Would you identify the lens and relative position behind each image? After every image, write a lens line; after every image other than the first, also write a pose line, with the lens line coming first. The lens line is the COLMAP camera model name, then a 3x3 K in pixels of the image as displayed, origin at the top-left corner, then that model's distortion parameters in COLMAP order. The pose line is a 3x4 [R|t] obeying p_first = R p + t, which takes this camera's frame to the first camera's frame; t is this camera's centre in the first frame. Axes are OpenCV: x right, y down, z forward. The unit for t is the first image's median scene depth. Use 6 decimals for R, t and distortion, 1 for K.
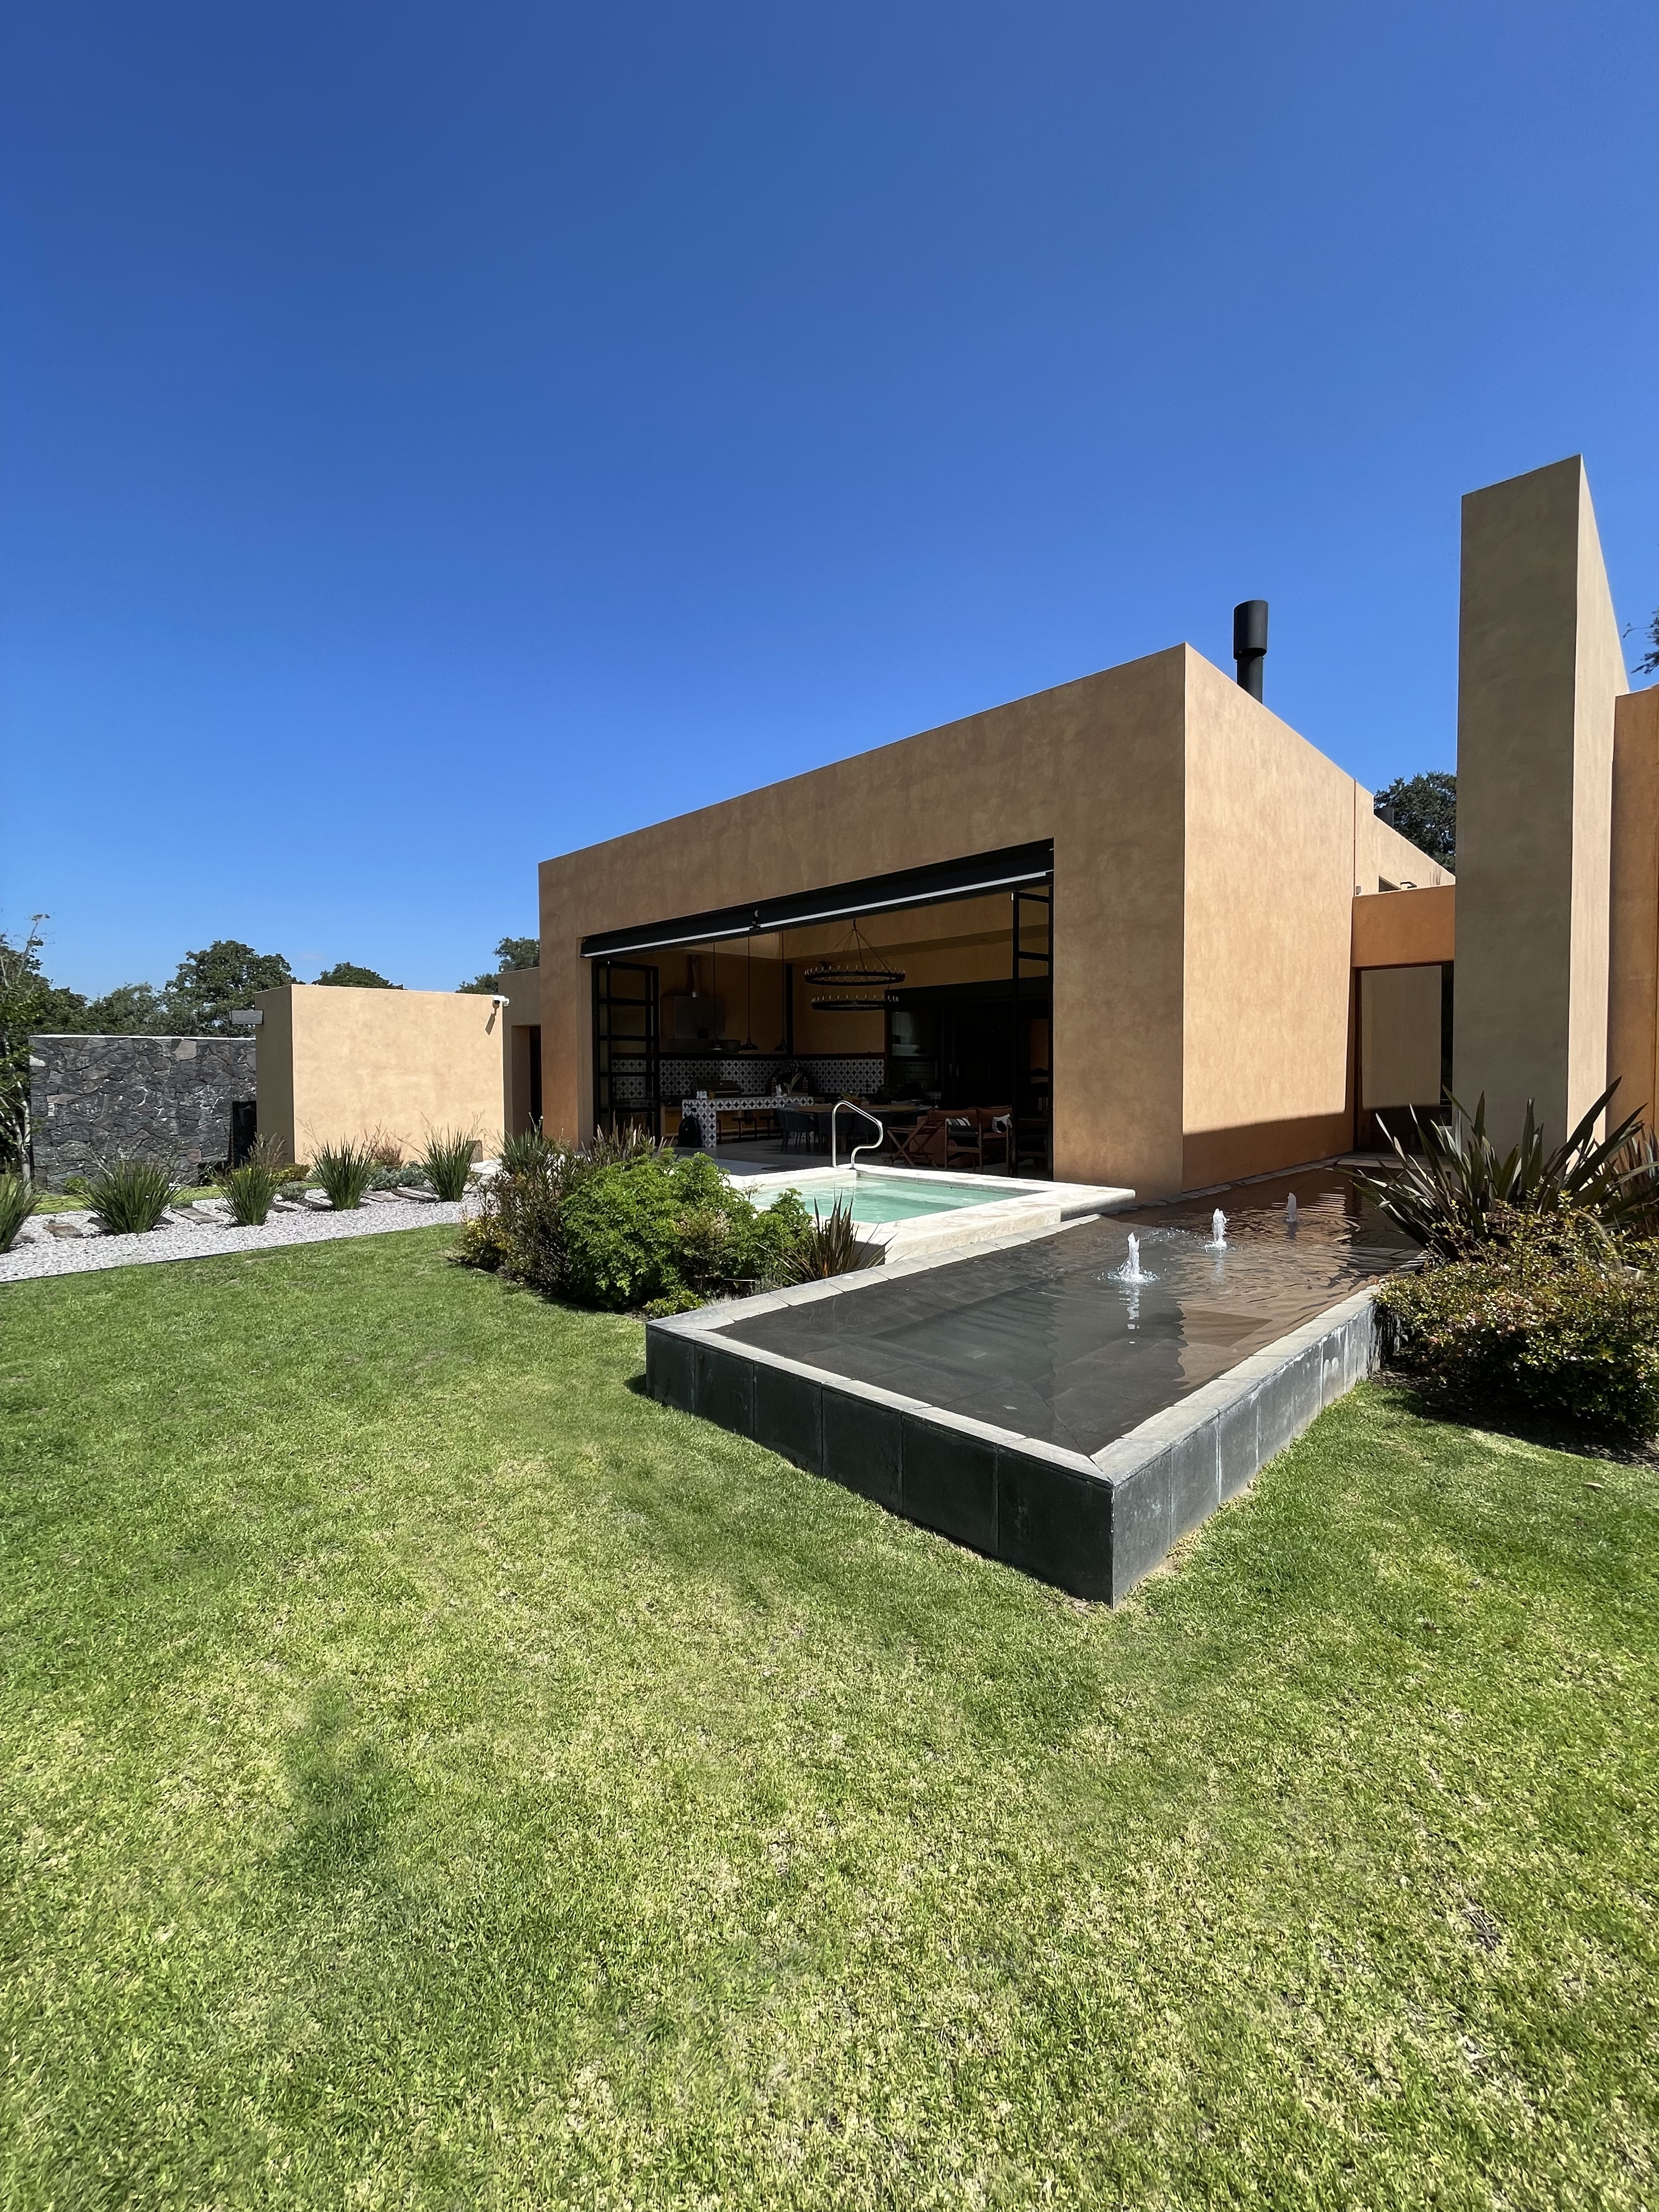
lens RADIAL K [[888.0, 0, 830.9], [0, 888.0, 1098.4], [0, 0, 1]] dist [-0.003857, -0.000425]
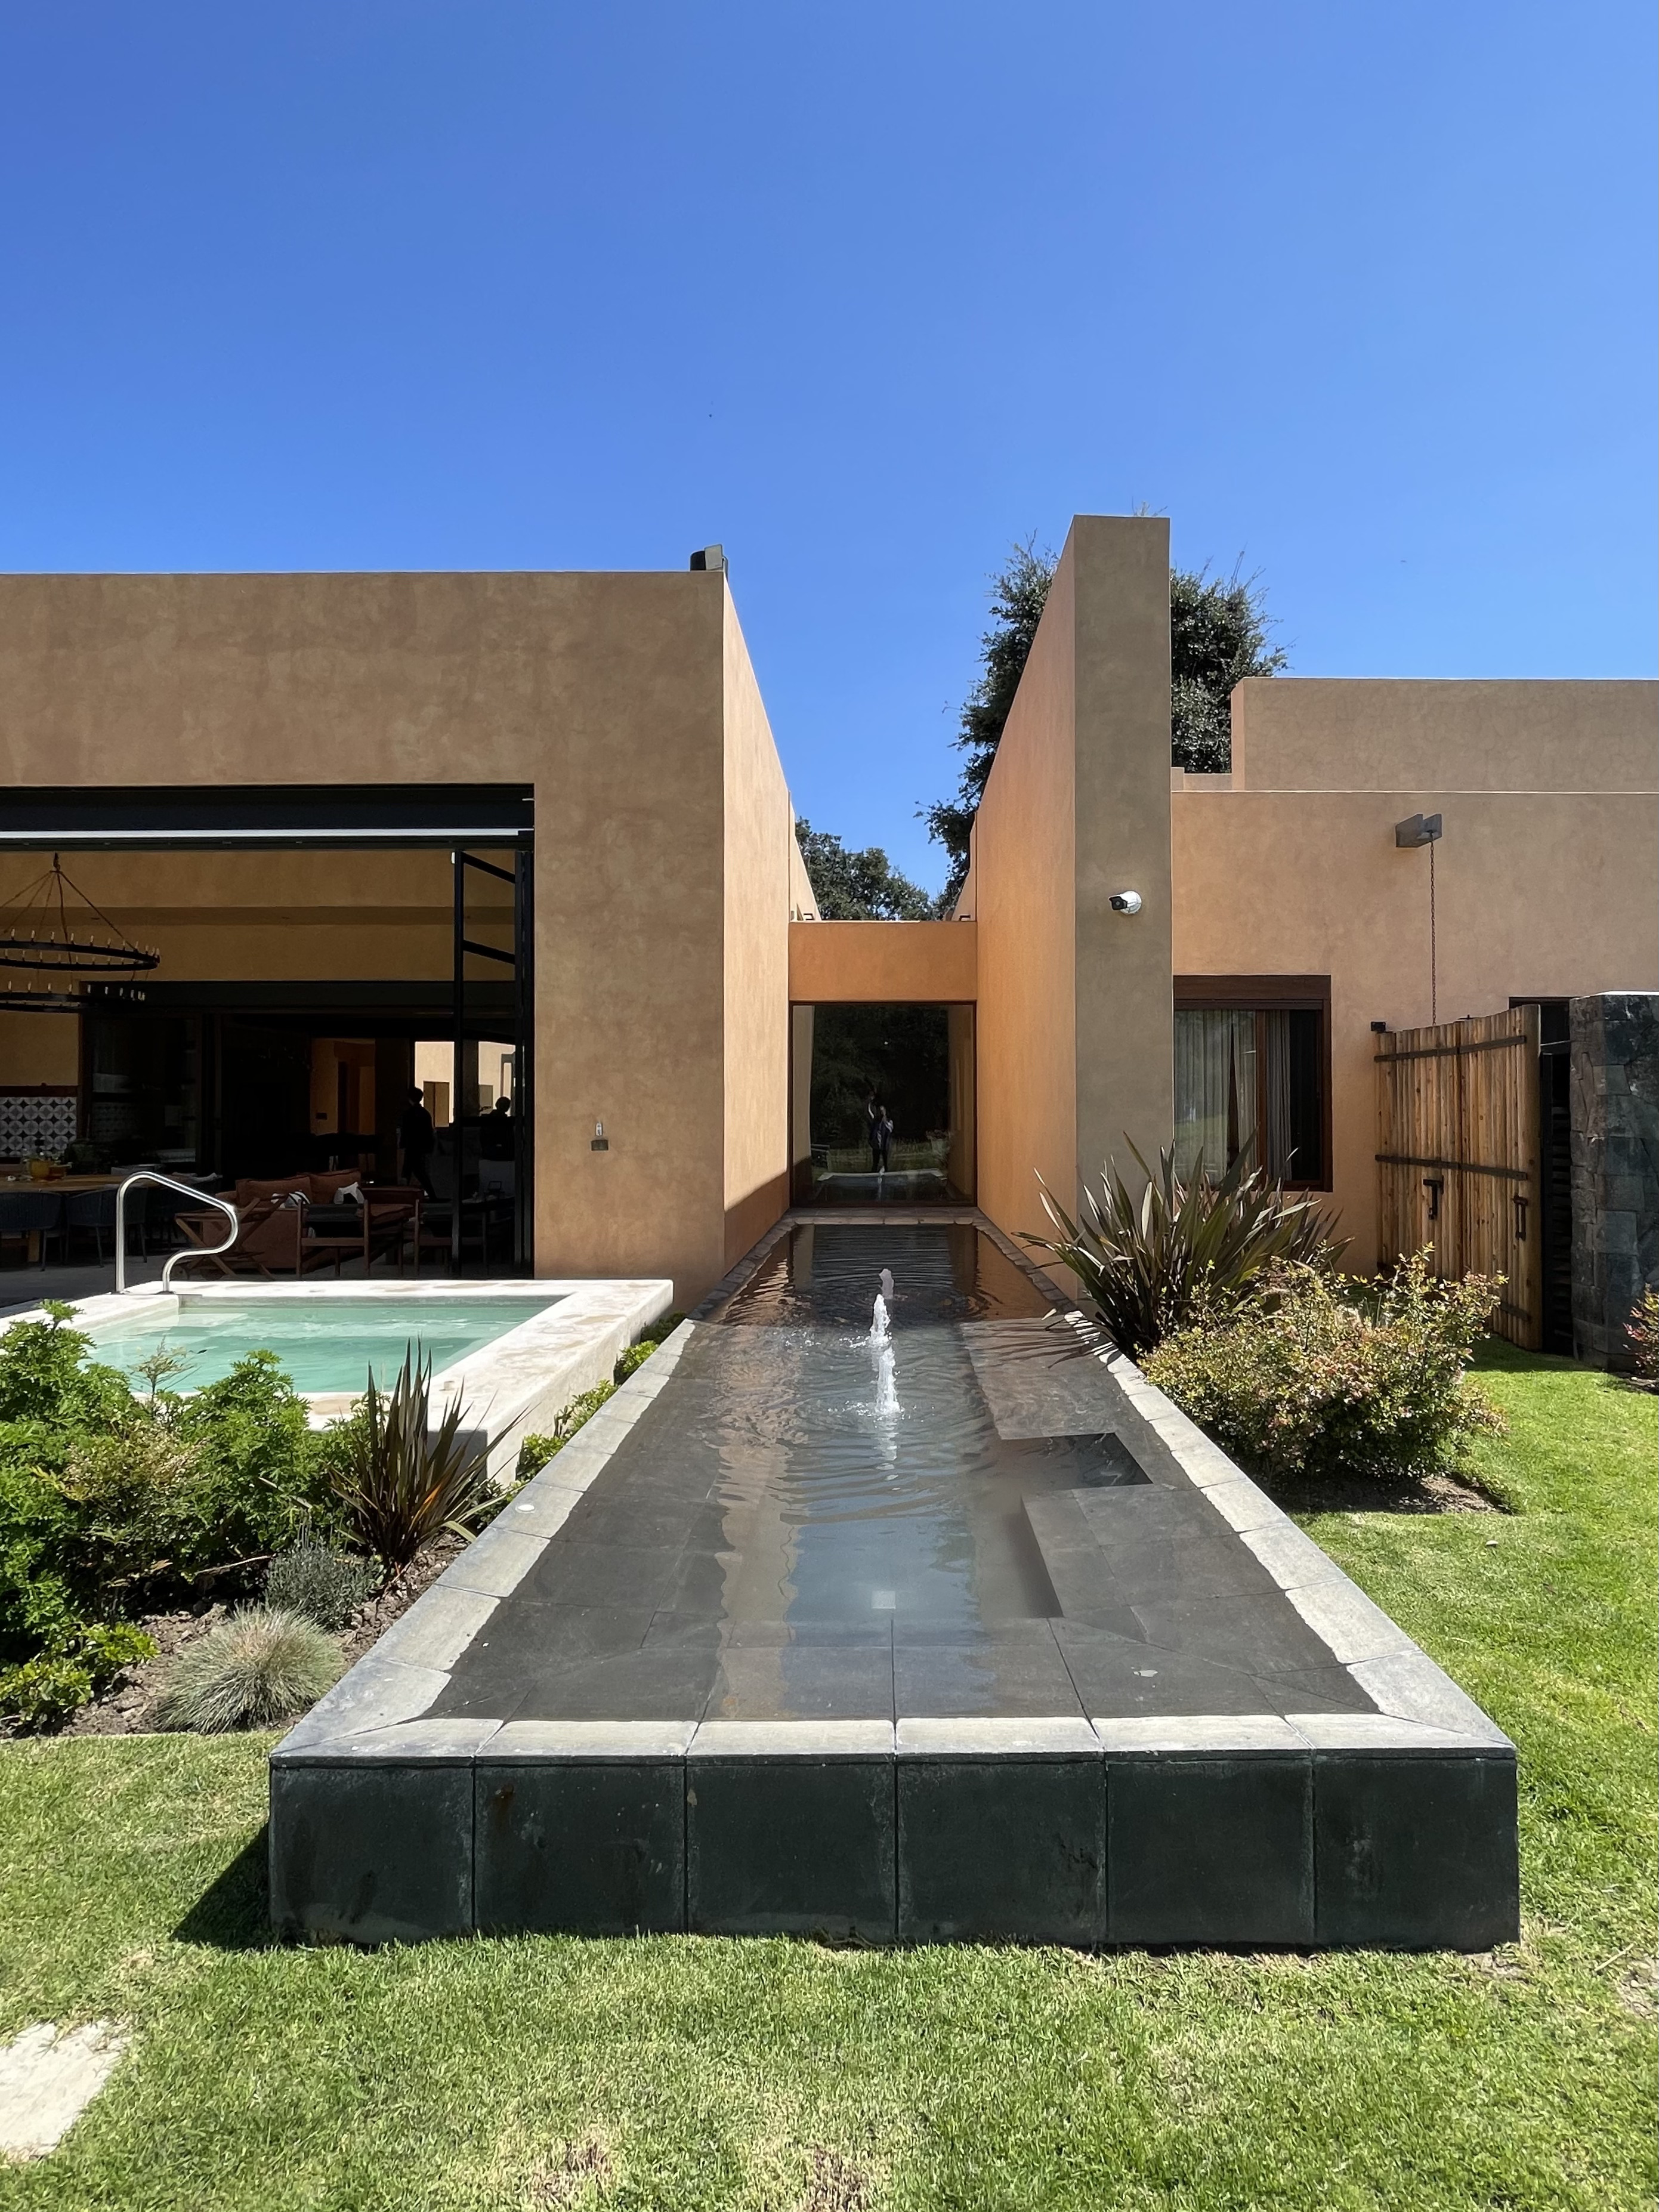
lens RADIAL K [[1104.2, 0, 831.9], [0, 1104.2, 1102.7], [0, 0, 1]] dist [-0.002442, -0.001016]
pose [[0.710062, 0.007459, 0.704100, -0.195546], [0.021715, 0.999236, -0.032485, -0.010353], [-0.703805, 0.038356, 0.709357, 0.235412]]
